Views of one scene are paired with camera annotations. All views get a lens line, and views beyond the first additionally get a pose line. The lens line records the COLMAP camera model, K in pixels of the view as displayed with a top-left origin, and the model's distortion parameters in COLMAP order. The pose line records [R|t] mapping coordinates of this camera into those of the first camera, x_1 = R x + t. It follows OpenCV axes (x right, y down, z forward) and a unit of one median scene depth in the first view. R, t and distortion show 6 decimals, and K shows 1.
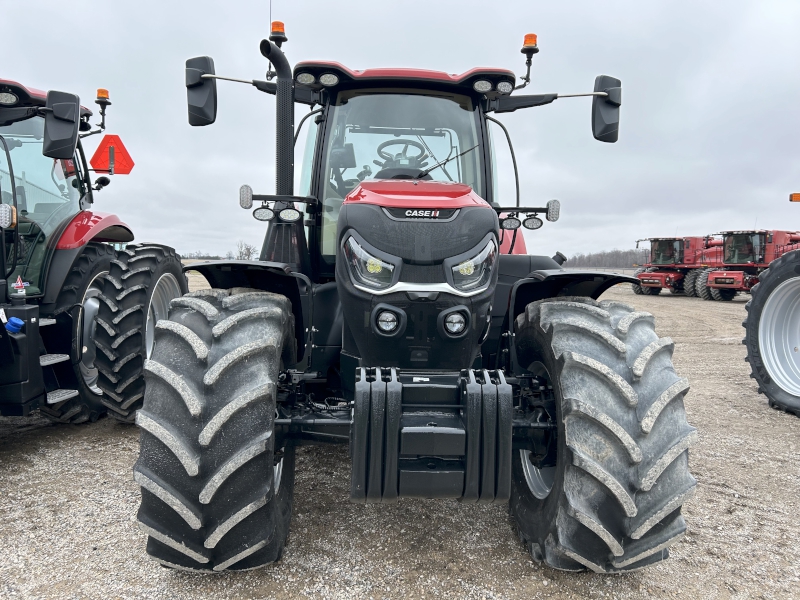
lens RADIAL K [[592.5, 0, 400.0], [0, 592.5, 300.0], [0, 0, 1]] dist [0.048494, -0.041235]
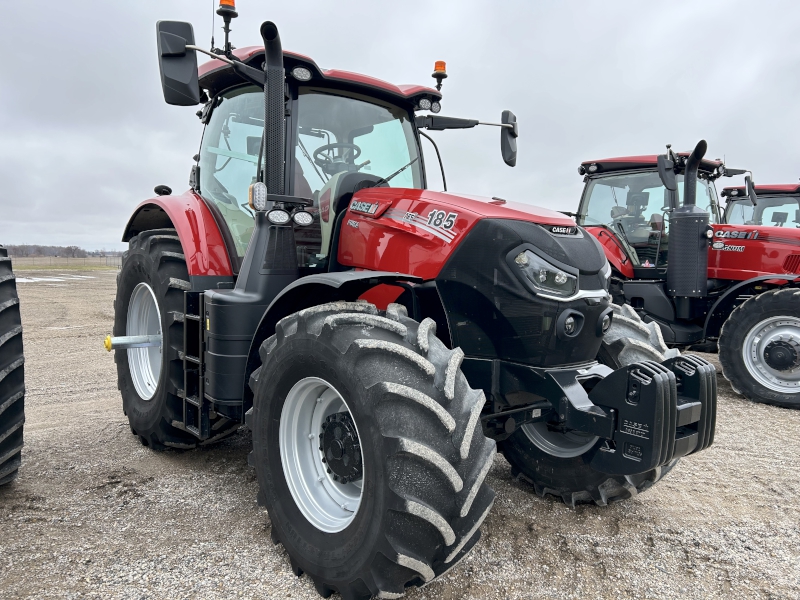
lens RADIAL K [[592.5, 0, 400.0], [0, 592.5, 300.0], [0, 0, 1]] dist [0.048494, -0.041235]
pose [[0.812290, -0.045474, 0.581479, -0.558811], [0.036365, 0.998965, 0.027325, -0.031714], [-0.582120, -0.001050, 0.813102, 0.140834]]
